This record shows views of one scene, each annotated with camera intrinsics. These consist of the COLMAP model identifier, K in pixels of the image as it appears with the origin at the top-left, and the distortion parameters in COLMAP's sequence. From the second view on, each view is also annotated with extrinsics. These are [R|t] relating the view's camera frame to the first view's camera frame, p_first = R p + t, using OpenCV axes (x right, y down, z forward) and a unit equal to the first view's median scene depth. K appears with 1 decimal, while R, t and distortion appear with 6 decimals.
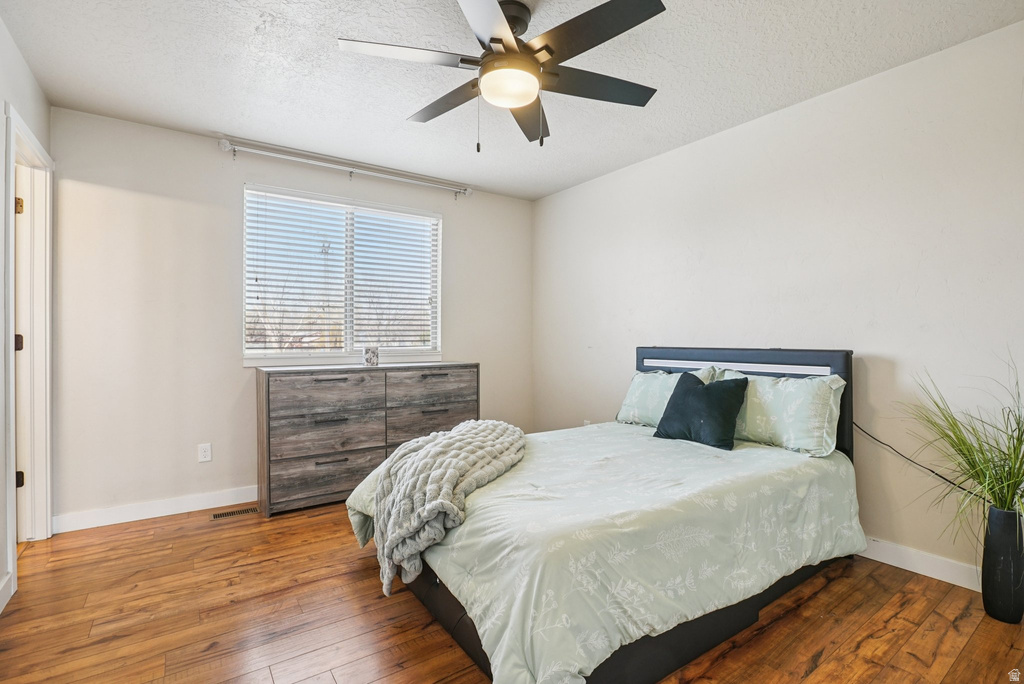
lens RADIAL K [[489.8, 0, 517.9], [0, 489.8, 334.0], [0, 0, 1]] dist [-0.050636, 0.014602]
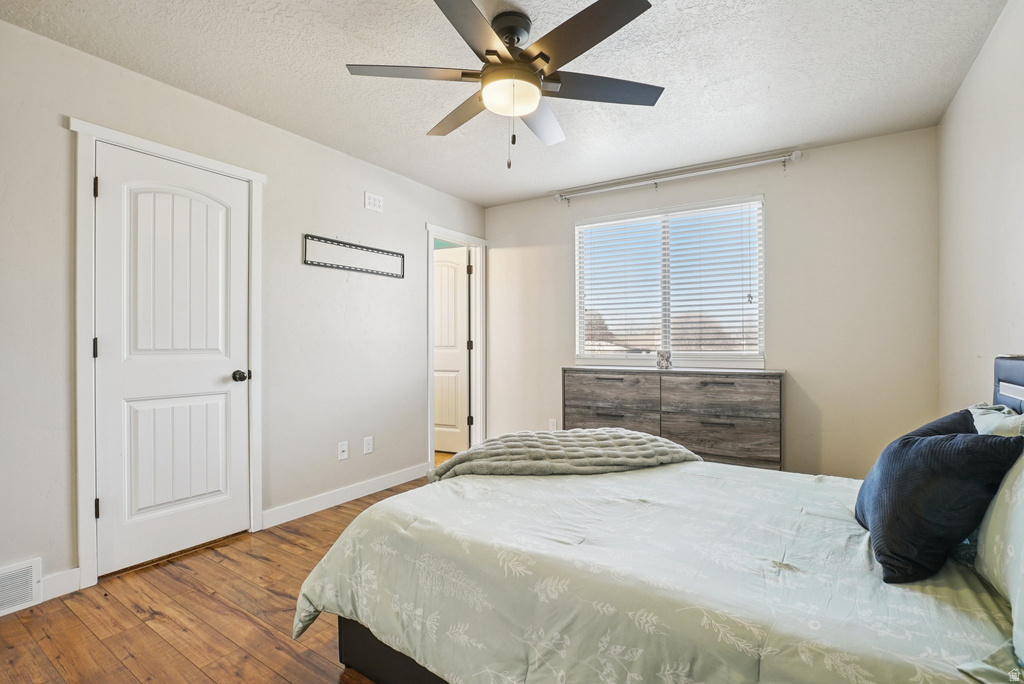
lens RADIAL K [[473.4, 0, 518.4], [0, 473.4, 341.9], [0, 0, 1]] dist [-0.049505, 0.016656]
pose [[0.368872, -0.005276, -0.929465, 0.524994], [0.011755, 0.999930, -0.001011, 0.006329], [0.929406, -0.010553, 0.368908, 0.375436]]
